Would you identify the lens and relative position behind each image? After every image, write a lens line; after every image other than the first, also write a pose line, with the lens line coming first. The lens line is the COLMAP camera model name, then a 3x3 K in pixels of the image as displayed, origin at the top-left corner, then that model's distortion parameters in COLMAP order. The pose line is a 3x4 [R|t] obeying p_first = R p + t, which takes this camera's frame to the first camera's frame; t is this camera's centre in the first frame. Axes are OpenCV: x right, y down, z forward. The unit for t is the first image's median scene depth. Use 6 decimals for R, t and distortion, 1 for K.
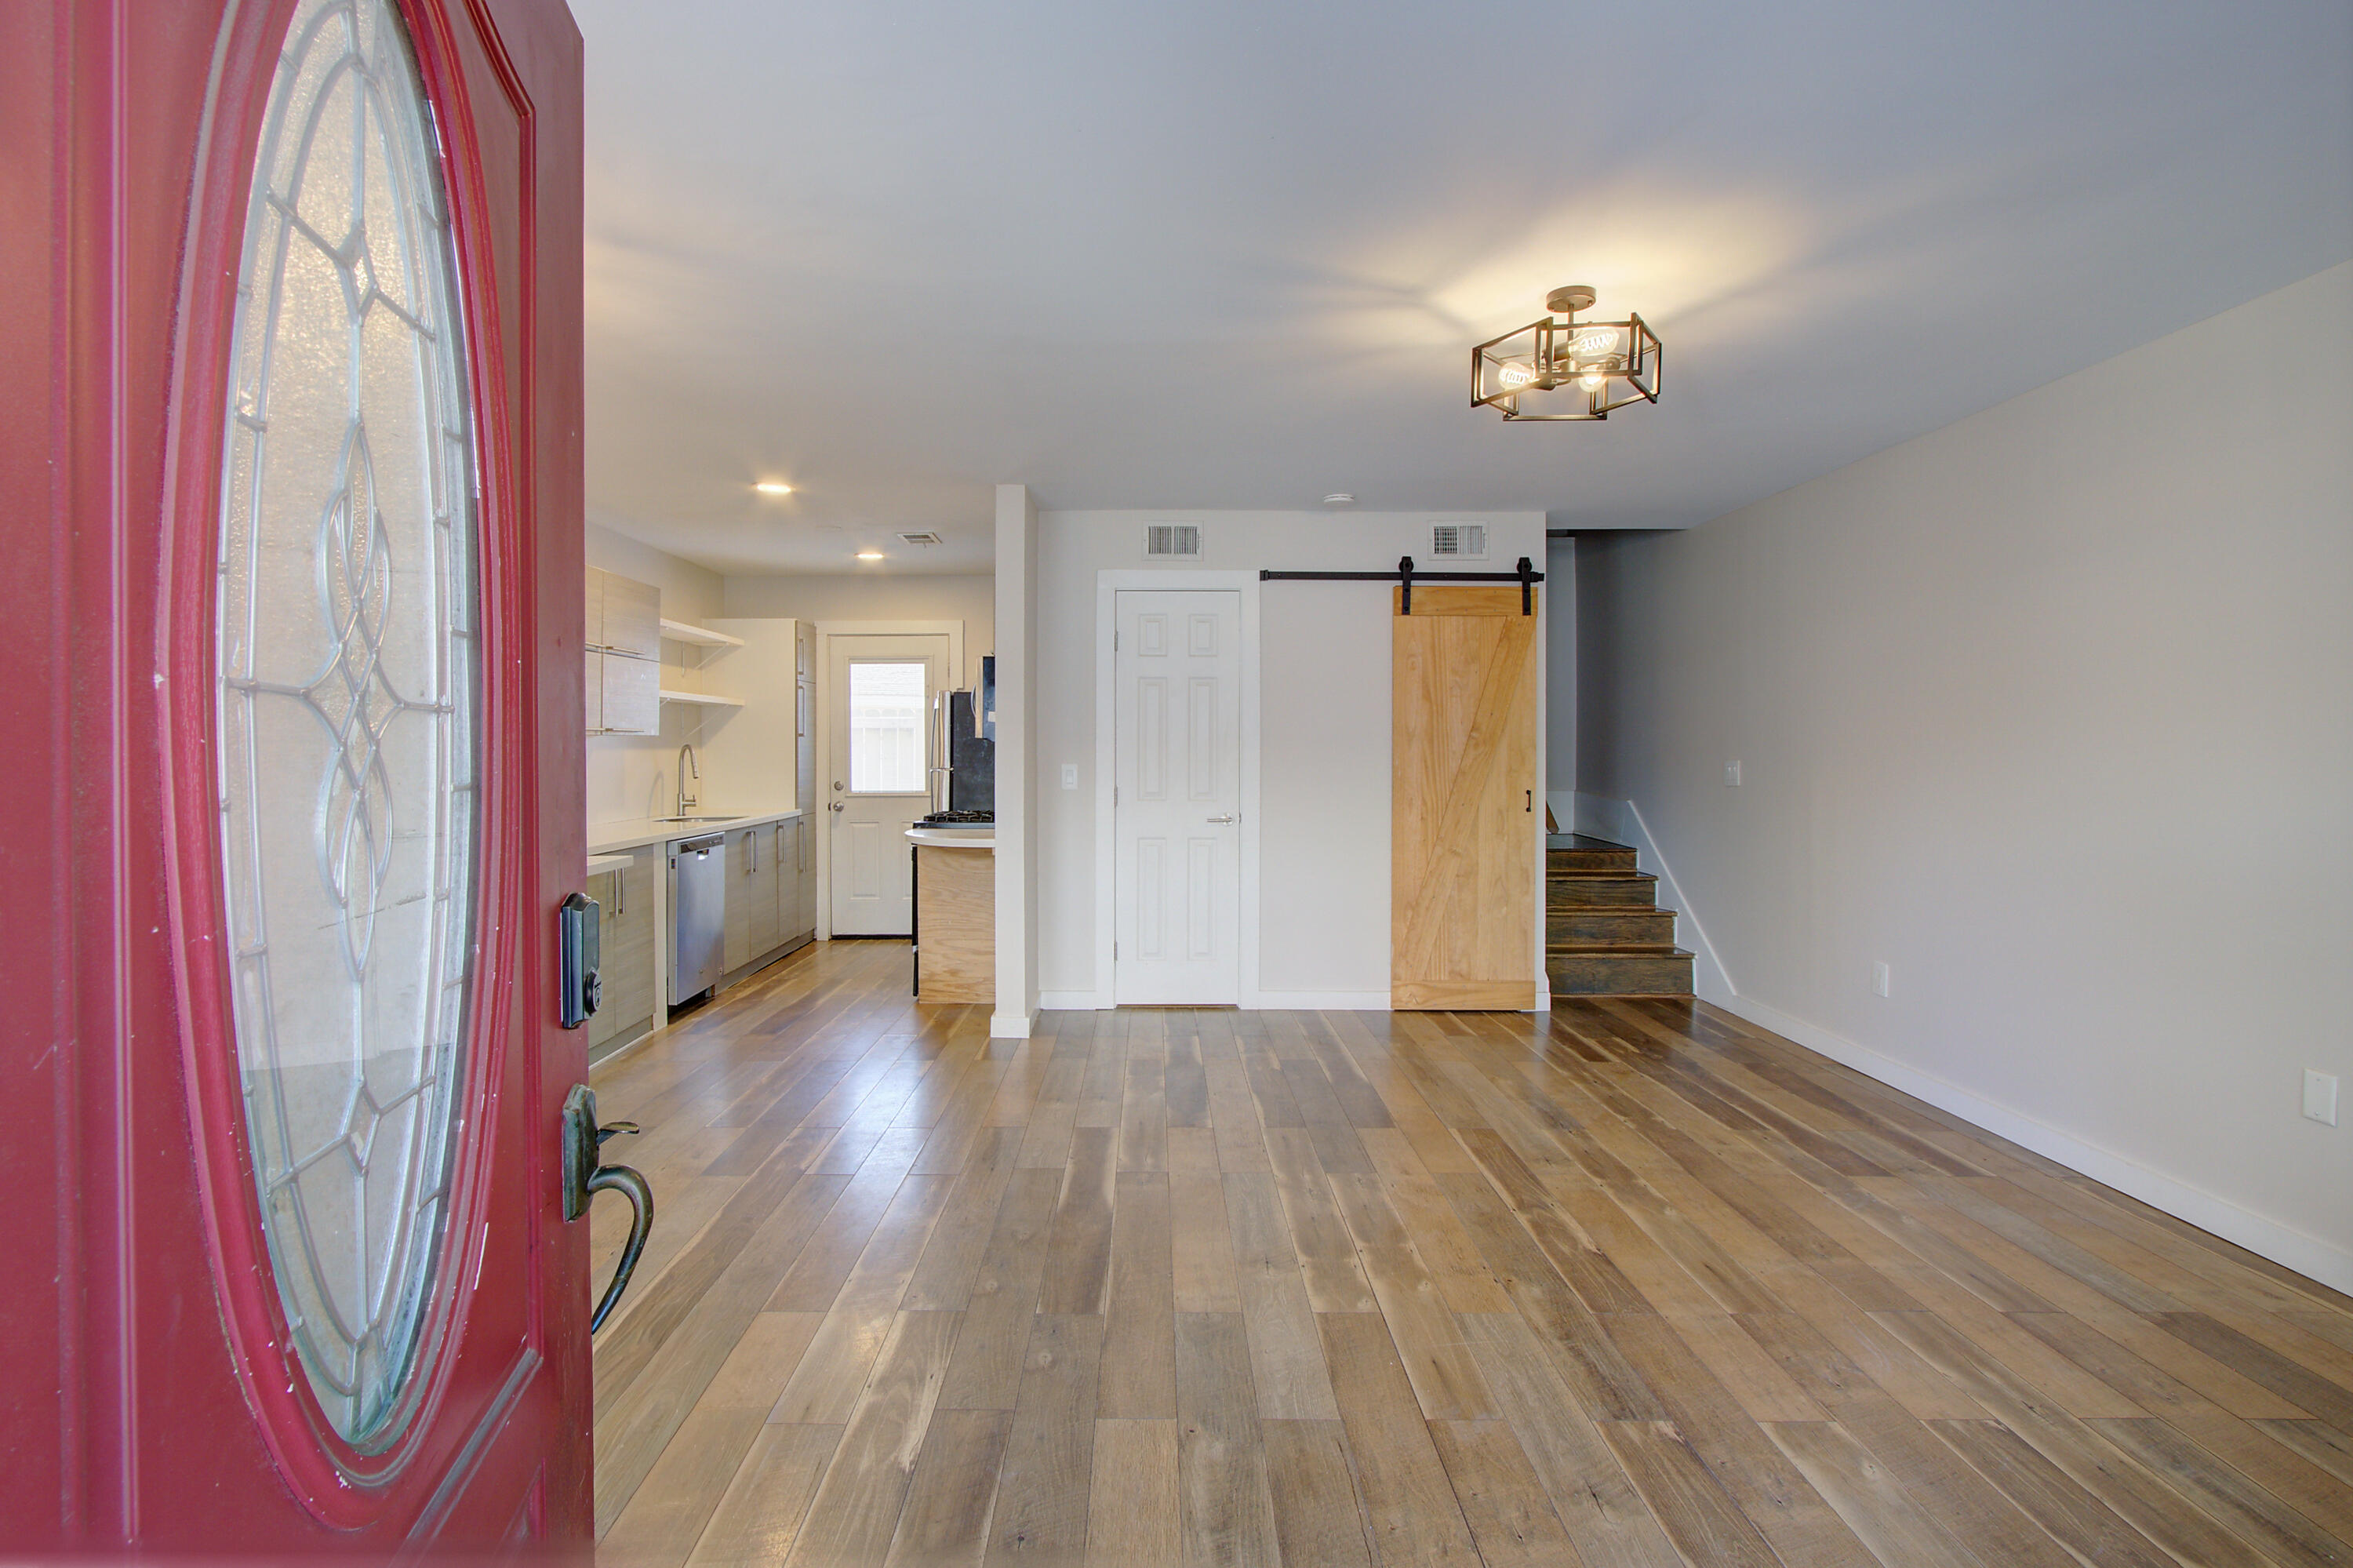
lens RADIAL K [[1123.7, 0, 1108.0], [0, 1123.7, 760.6], [0, 0, 1]] dist [-0.015498, 0.000490]
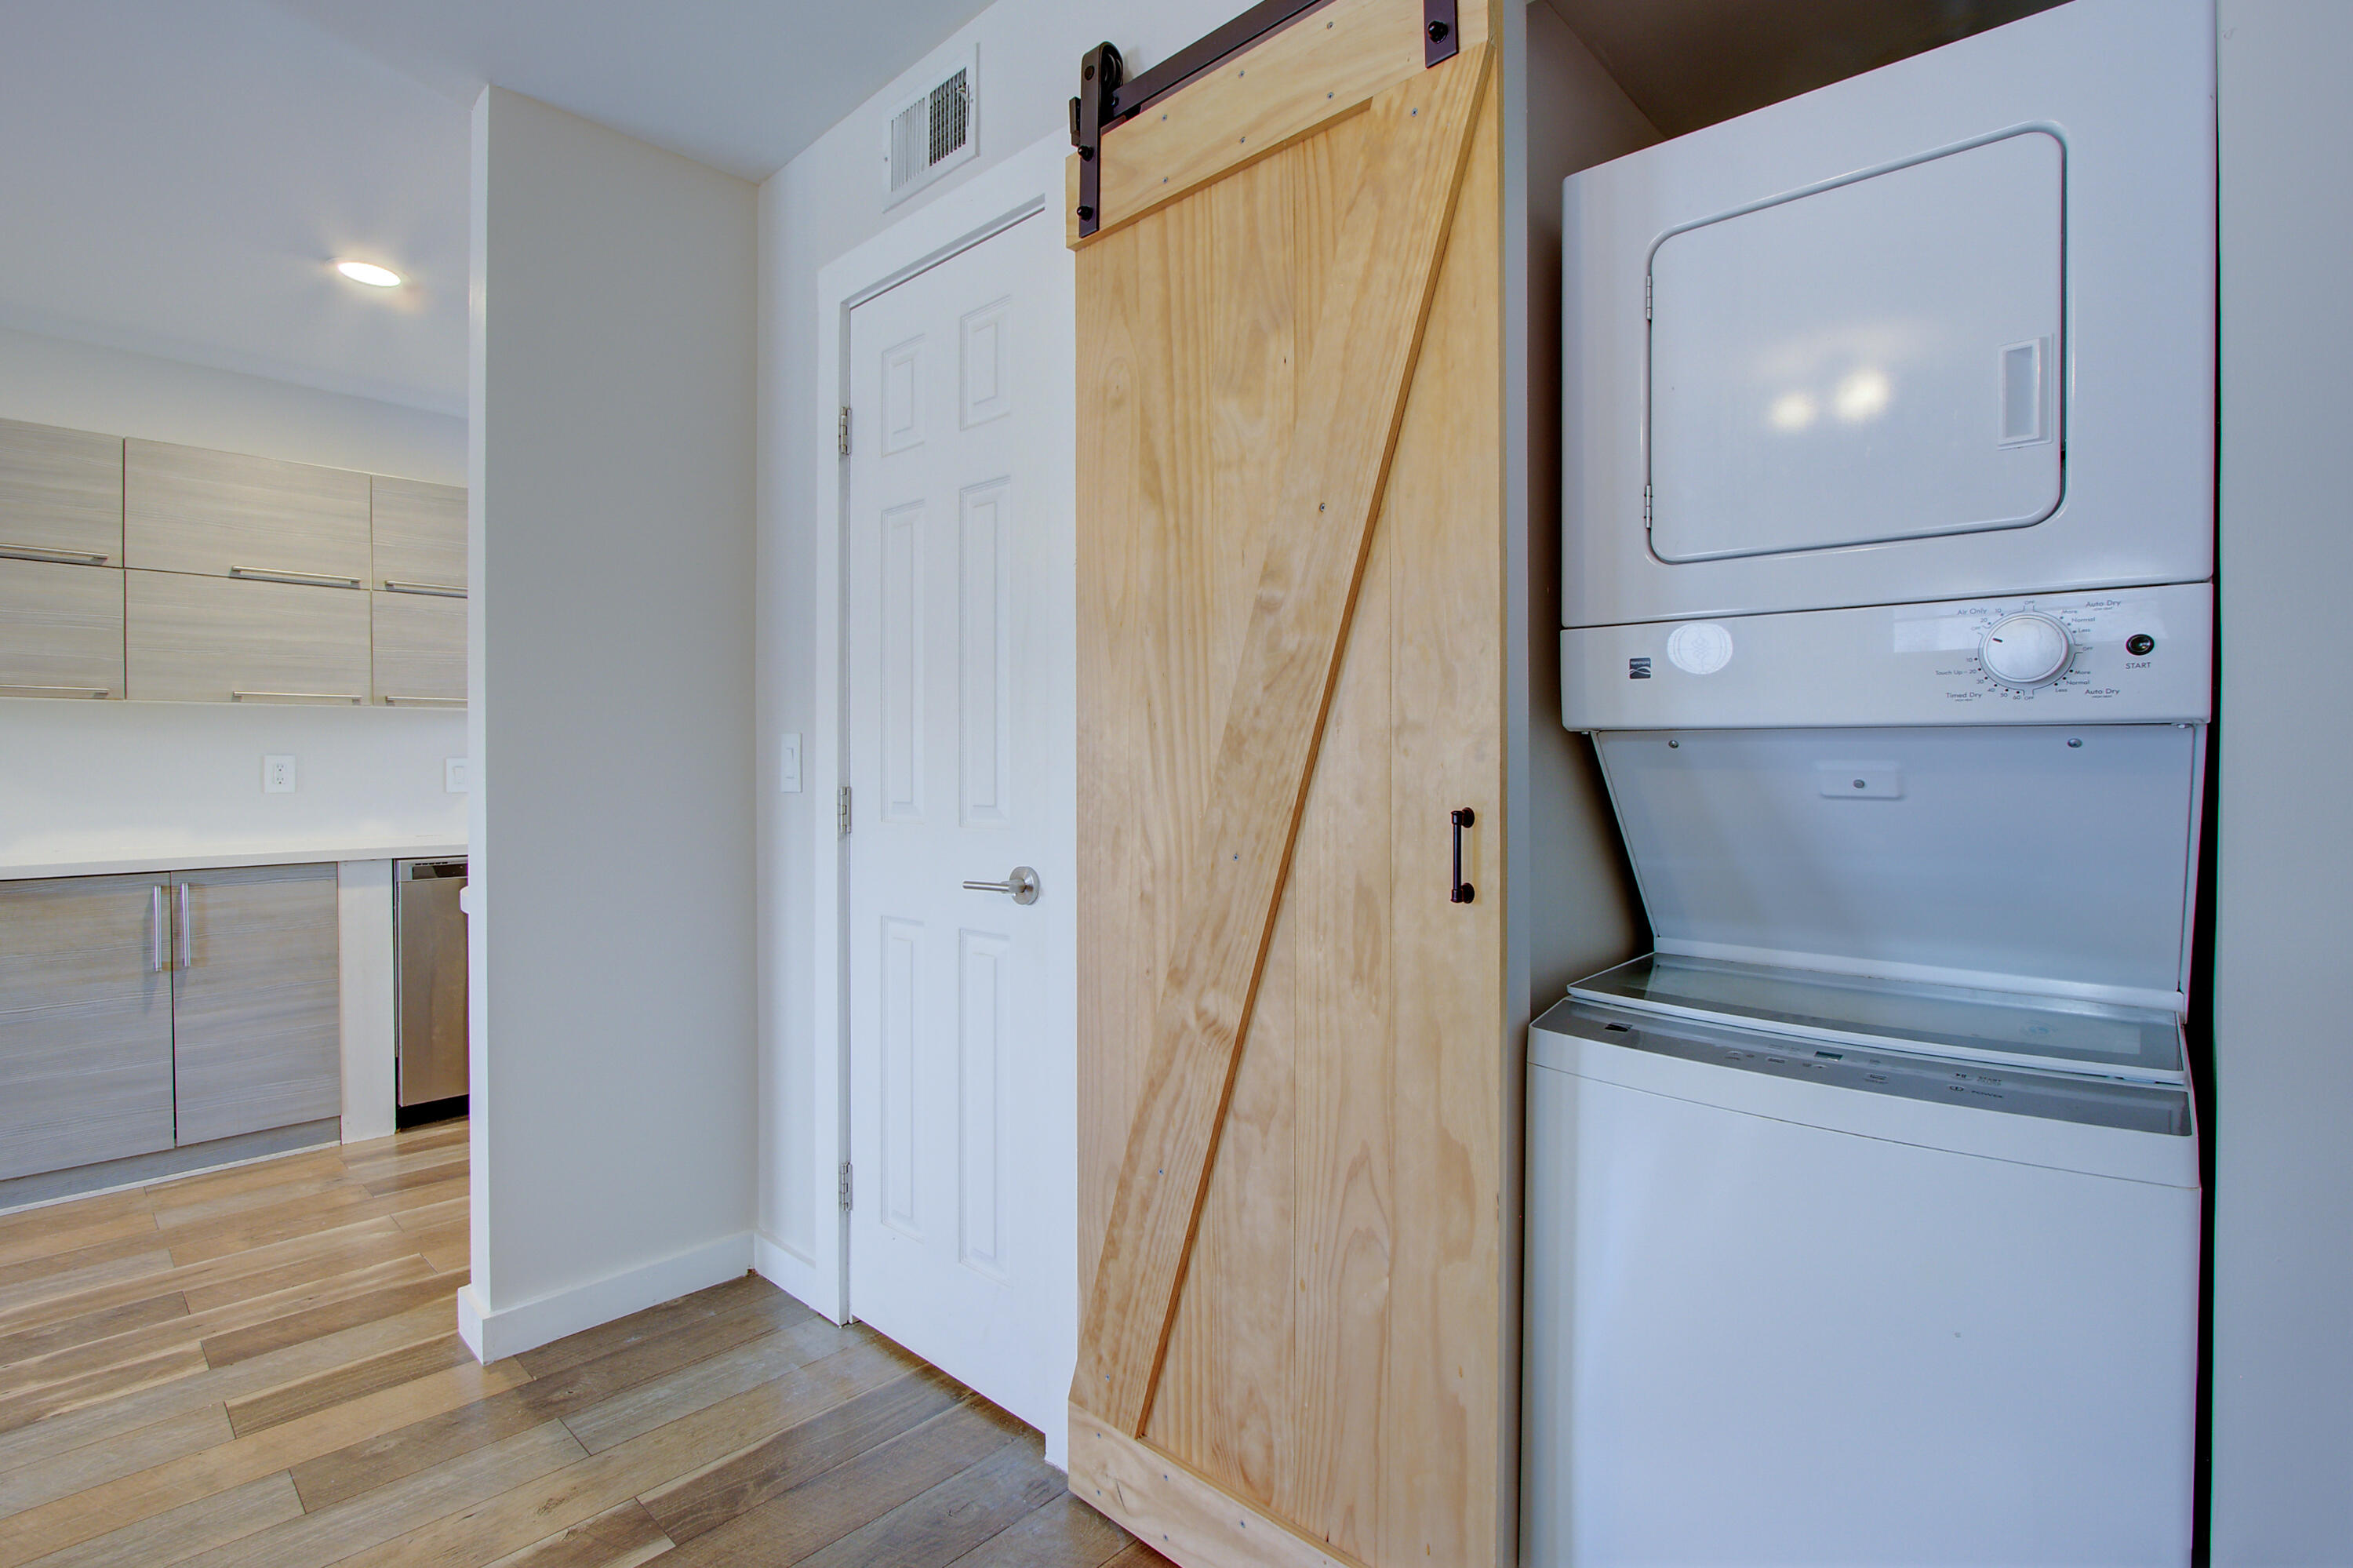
lens RADIAL K [[1091.2, 0, 1141.7], [0, 1091.2, 766.8], [0, 0, 1]] dist [-0.017809, 0.001610]
pose [[0.737224, -0.001970, -0.675646, 0.361111], [-0.000945, 0.999992, -0.003947, 0.017646], [0.675648, 0.003549, 0.737216, 0.789999]]
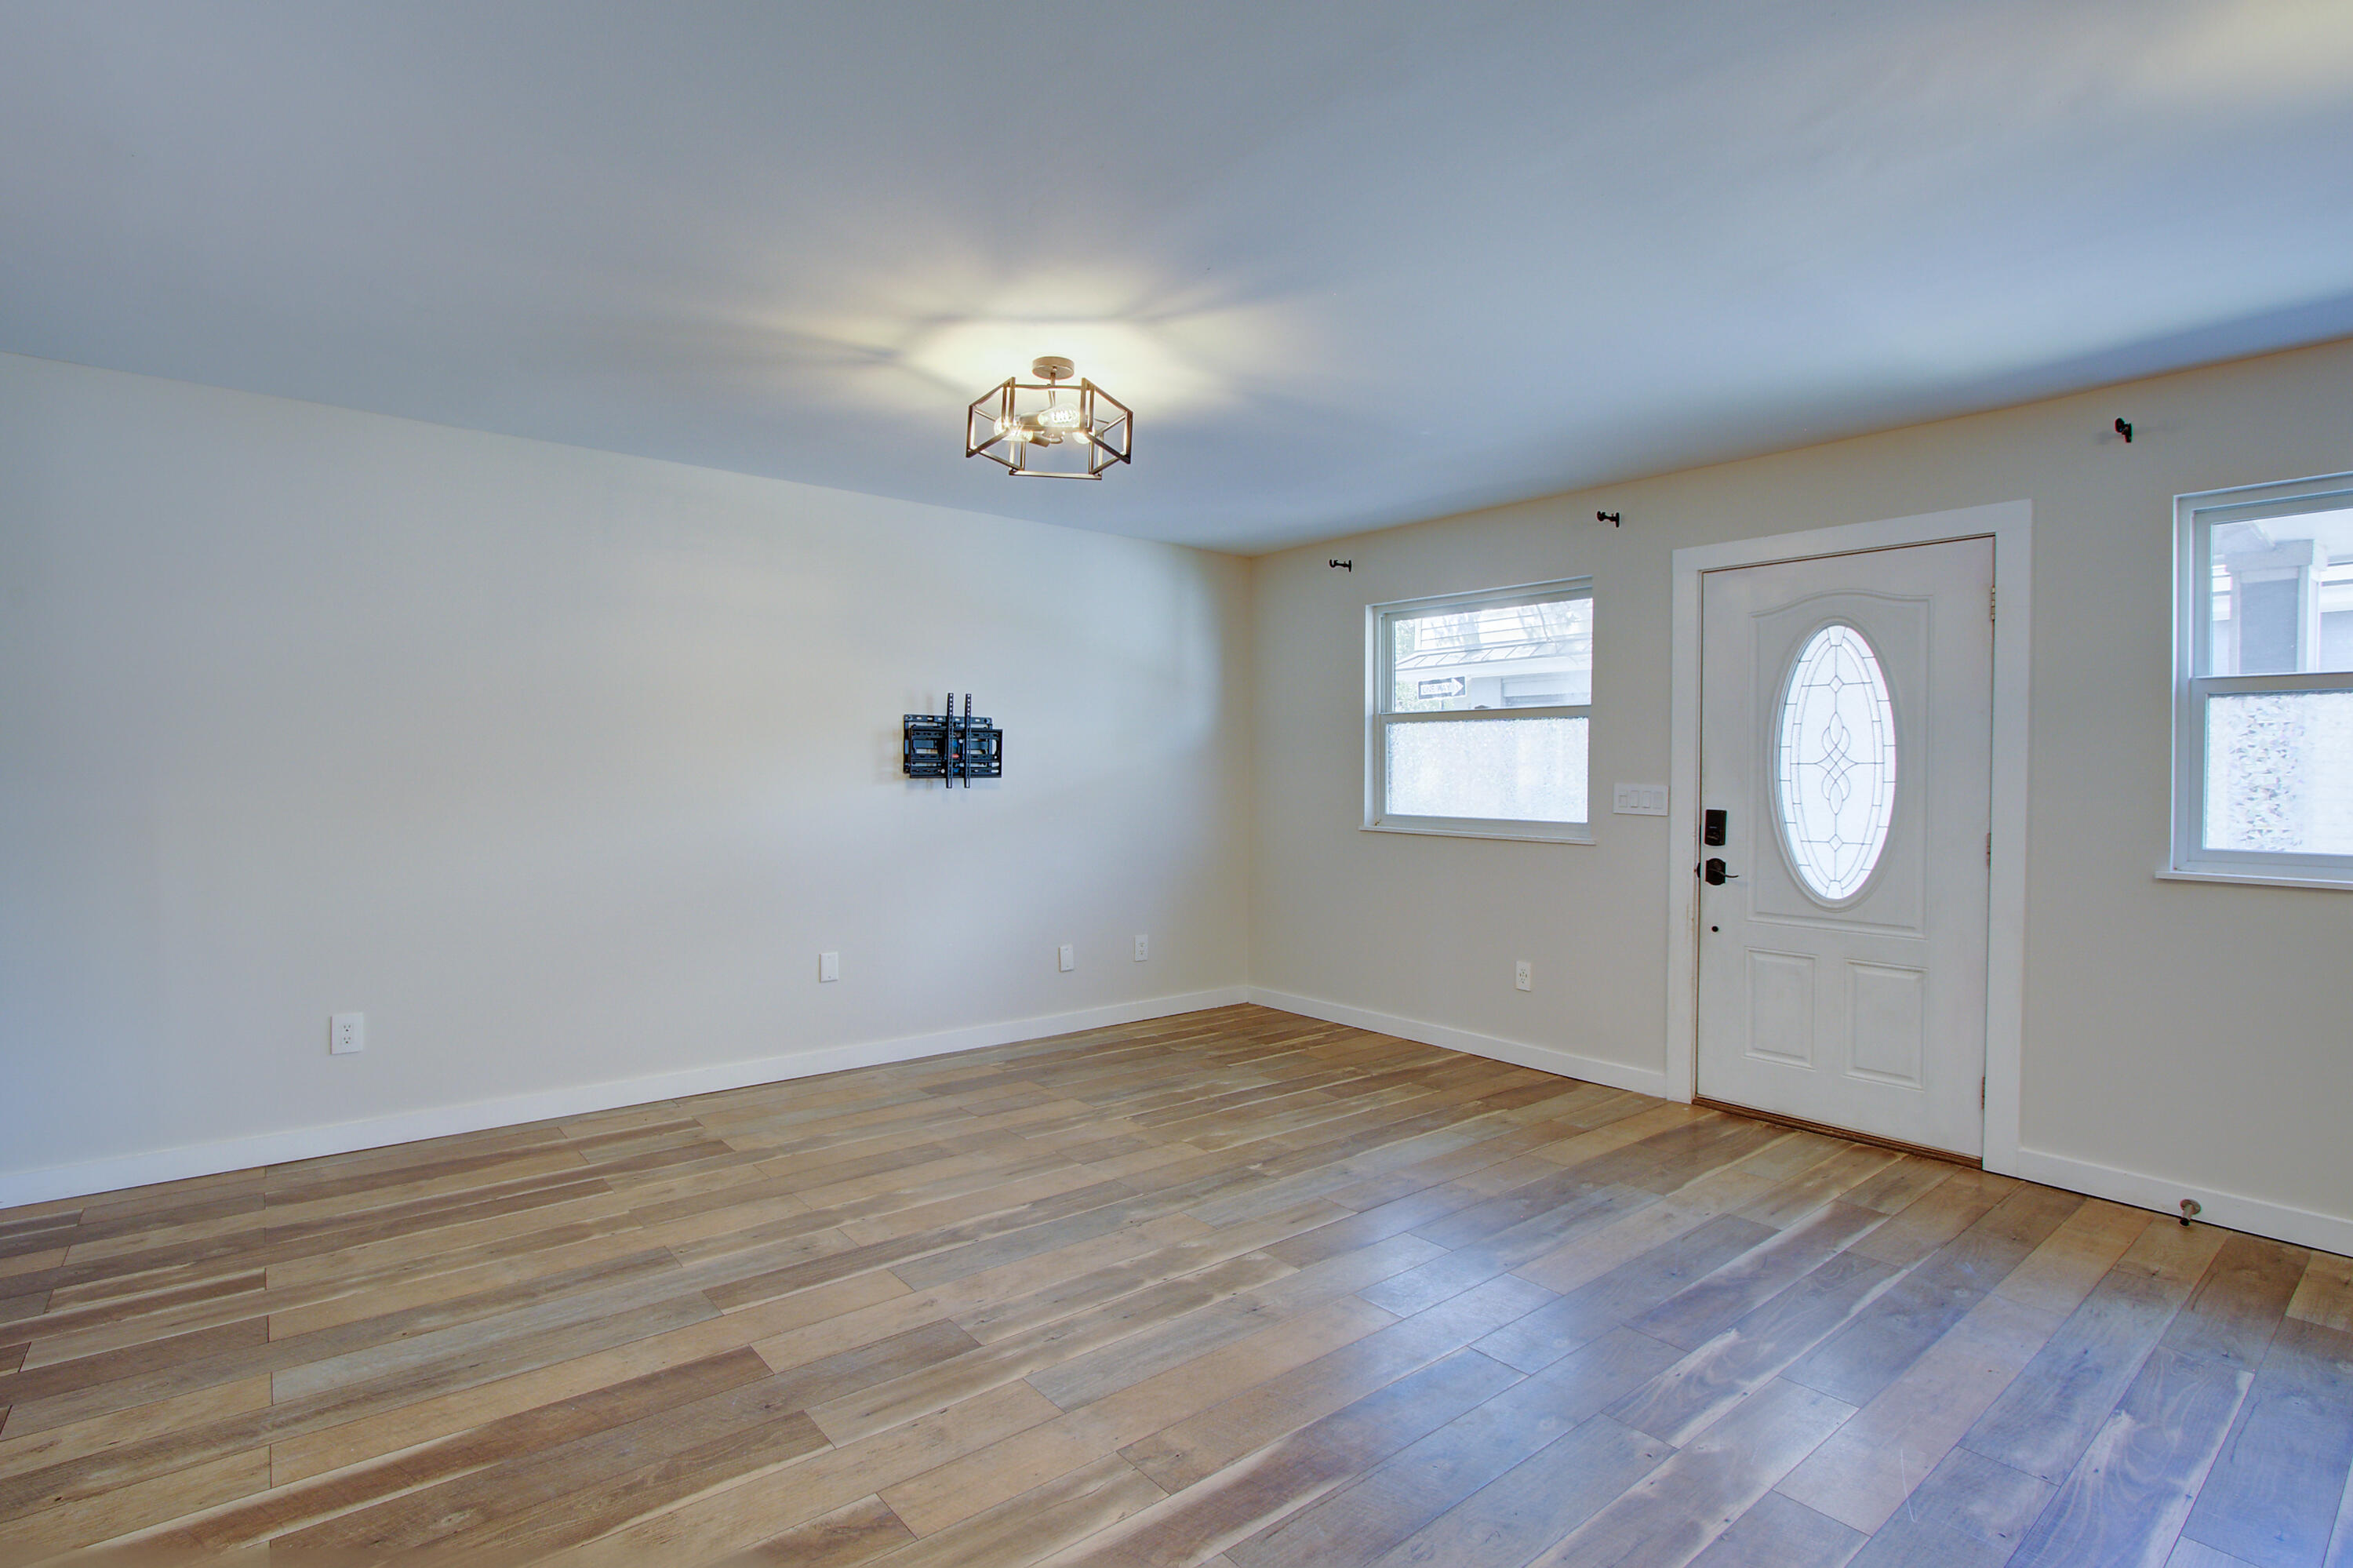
lens RADIAL K [[1103.0, 0, 1115.4], [0, 1103.0, 783.6], [0, 0, 1]] dist [-0.022352, 0.006057]
pose [[-0.634296, -0.014789, 0.772949, -0.251367], [0.000884, 0.999802, 0.019854, -0.007760], [-0.773090, 0.013277, -0.634157, 0.852510]]
